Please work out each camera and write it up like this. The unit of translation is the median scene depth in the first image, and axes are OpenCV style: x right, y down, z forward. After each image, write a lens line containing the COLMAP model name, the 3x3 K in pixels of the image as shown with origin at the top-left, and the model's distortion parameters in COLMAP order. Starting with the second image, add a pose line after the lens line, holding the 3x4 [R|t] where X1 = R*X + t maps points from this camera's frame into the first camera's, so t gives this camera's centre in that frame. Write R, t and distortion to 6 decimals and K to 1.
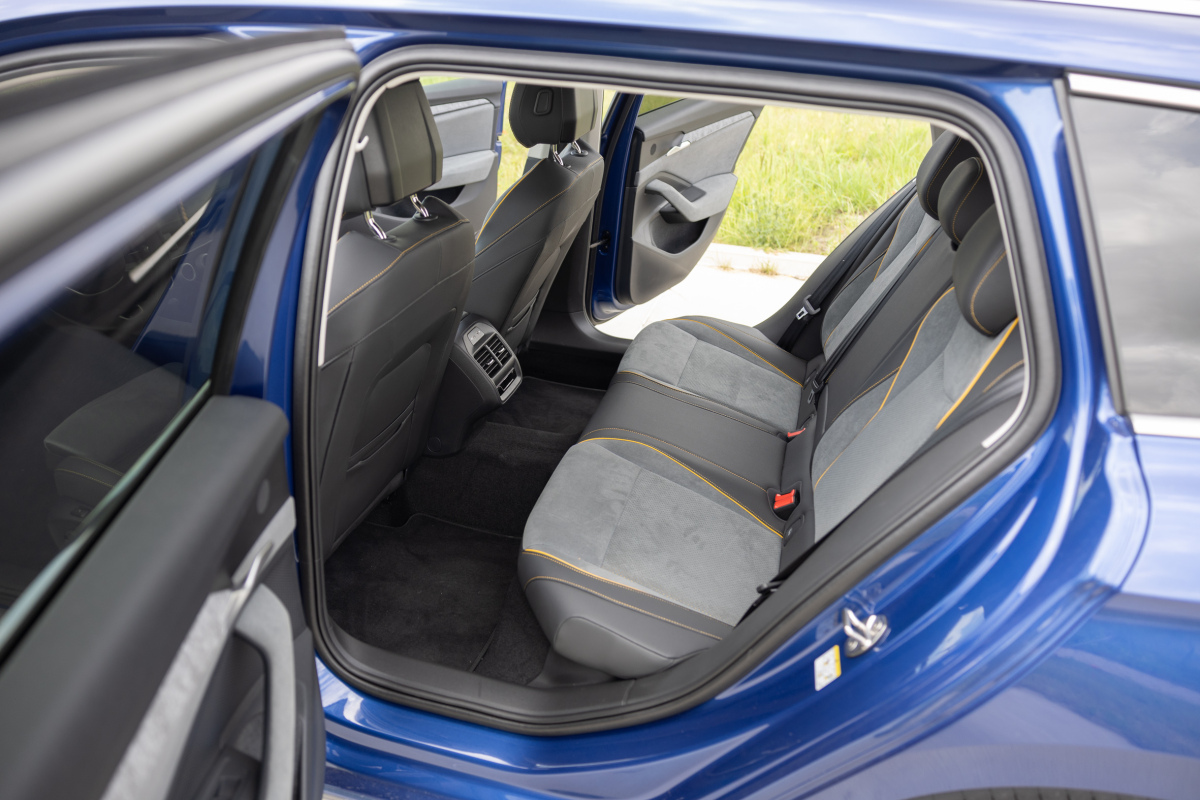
lens RADIAL K [[813.7, 0, 602.3], [0, 813.7, 397.1], [0, 0, 1]] dist [0.019733, -0.001704]
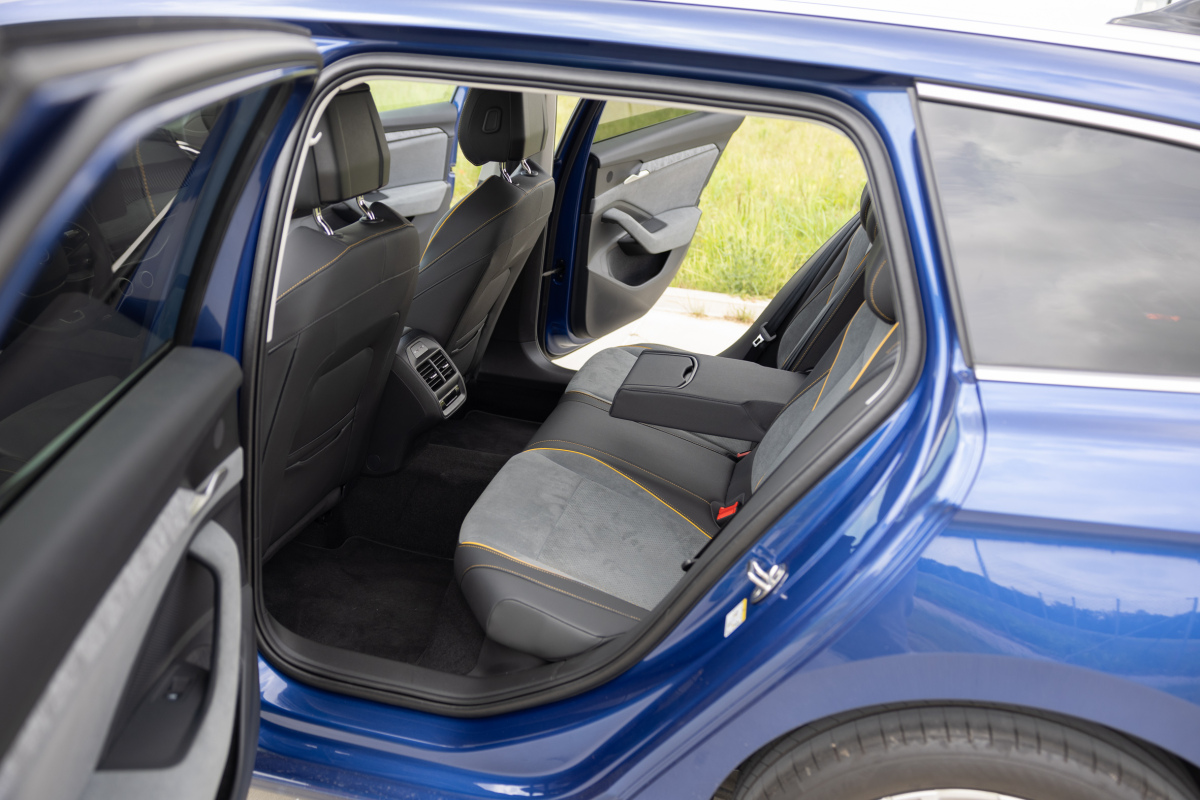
lens RADIAL K [[949.3, 0, 600.0], [0, 949.3, 400.0], [0, 0, 1]] dist [-0.005112, -0.001158]
pose [[0.999584, 0.010062, 0.027036, 0.033189], [-0.007643, 0.996077, -0.088159, 0.086739], [-0.027817, 0.087916, 0.995739, -0.145477]]
